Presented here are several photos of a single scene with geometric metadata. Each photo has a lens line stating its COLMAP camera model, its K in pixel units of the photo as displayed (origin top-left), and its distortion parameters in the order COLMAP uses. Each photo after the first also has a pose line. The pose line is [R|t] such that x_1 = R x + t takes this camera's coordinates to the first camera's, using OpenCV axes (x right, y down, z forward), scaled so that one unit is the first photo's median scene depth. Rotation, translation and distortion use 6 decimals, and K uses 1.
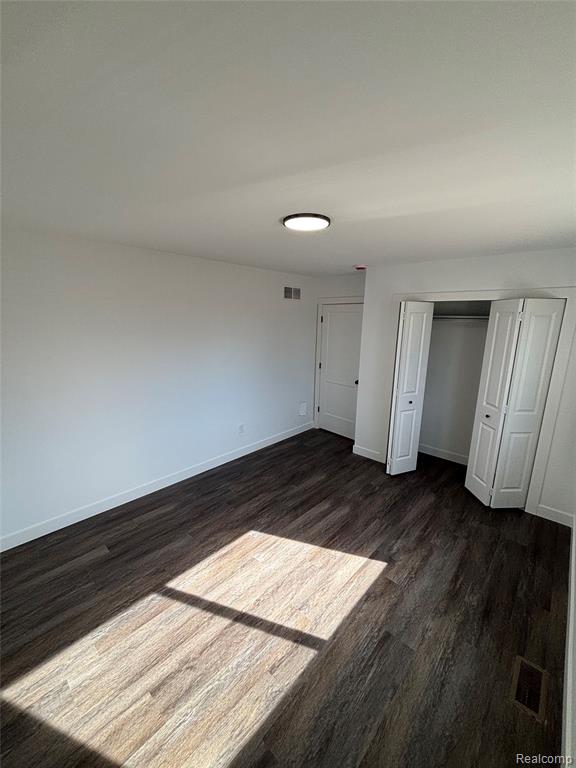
lens RADIAL K [[308.4, 0, 287.6], [0, 308.4, 382.9], [0, 0, 1]] dist [-0.000074, 0.000436]
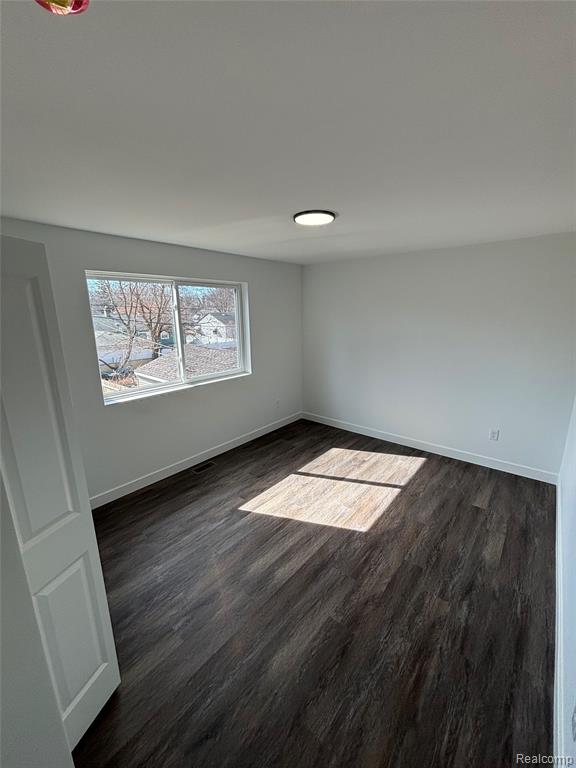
lens RADIAL K [[308.4, 0, 291.8], [0, 308.4, 384.5], [0, 0, 1]] dist [-0.000074, 0.000436]
pose [[-0.998178, 0.011494, -0.059231, 0.174358], [-0.015508, 0.899831, 0.435962, -0.368895], [0.058309, 0.436087, -0.898014, 1.834454]]
